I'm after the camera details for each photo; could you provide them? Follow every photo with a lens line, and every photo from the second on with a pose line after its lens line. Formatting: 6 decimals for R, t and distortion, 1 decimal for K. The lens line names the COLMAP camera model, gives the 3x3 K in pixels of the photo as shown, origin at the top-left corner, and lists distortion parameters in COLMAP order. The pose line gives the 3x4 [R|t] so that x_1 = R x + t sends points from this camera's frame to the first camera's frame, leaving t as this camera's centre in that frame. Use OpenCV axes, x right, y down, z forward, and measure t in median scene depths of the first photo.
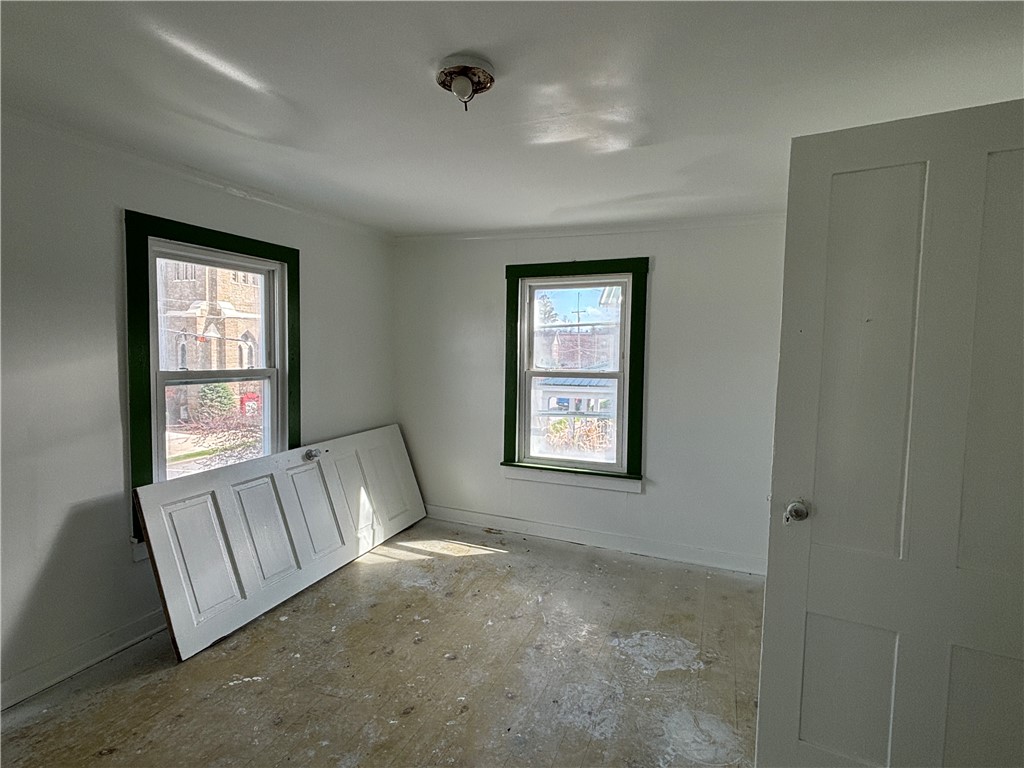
lens RADIAL K [[508.7, 0, 517.3], [0, 508.7, 380.9], [0, 0, 1]] dist [0.004521, 0.000222]
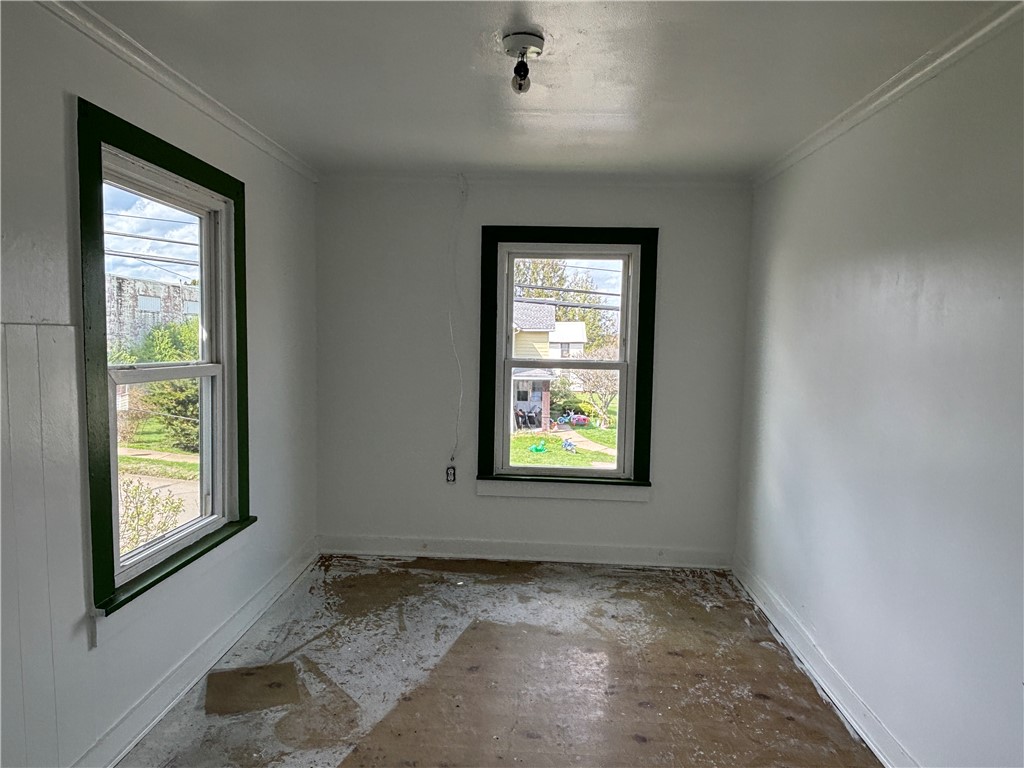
lens RADIAL K [[625.1, 0, 509.8], [0, 625.1, 383.6], [0, 0, 1]] dist [0.009196, -0.007379]
pose [[0.942139, -0.016672, 0.334808, -0.320193], [0.006252, 0.999463, 0.032177, -0.014128], [-0.335164, -0.028222, 0.941737, 0.080672]]
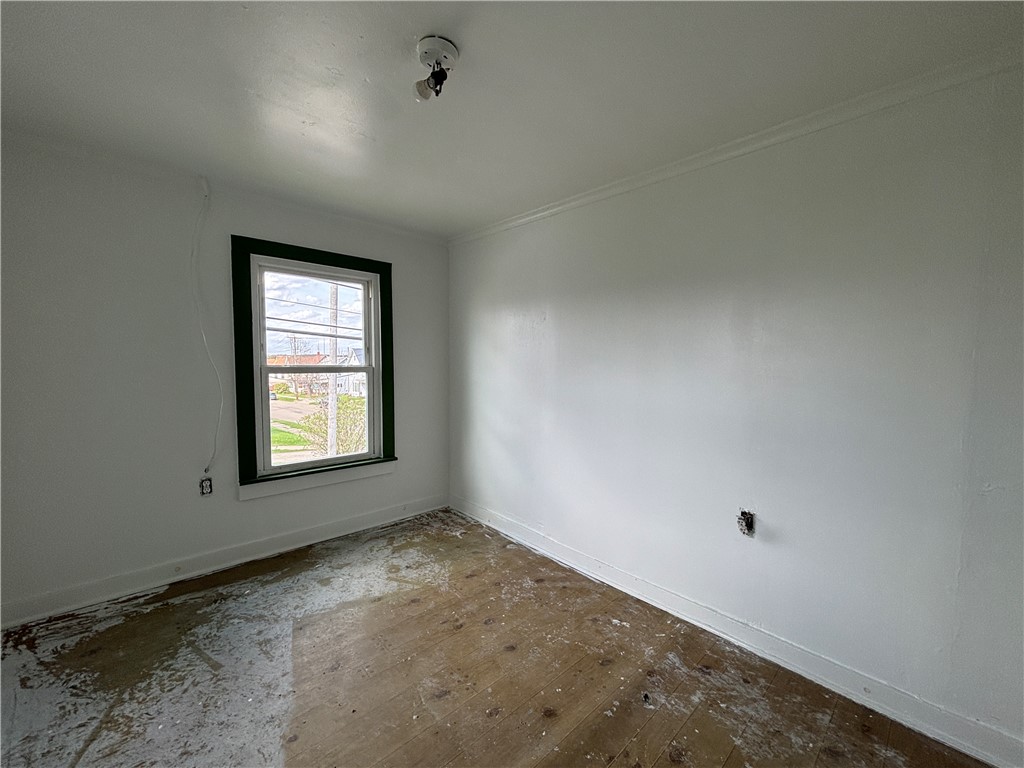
lens RADIAL K [[408.5, 0, 509.9], [0, 408.5, 386.8], [0, 0, 1]] dist [-0.000526, -0.000559]
pose [[0.431911, -0.066601, 0.899454, -0.437582], [0.041645, 0.997679, 0.053877, -0.006200], [-0.900954, 0.014188, 0.433683, 0.359036]]
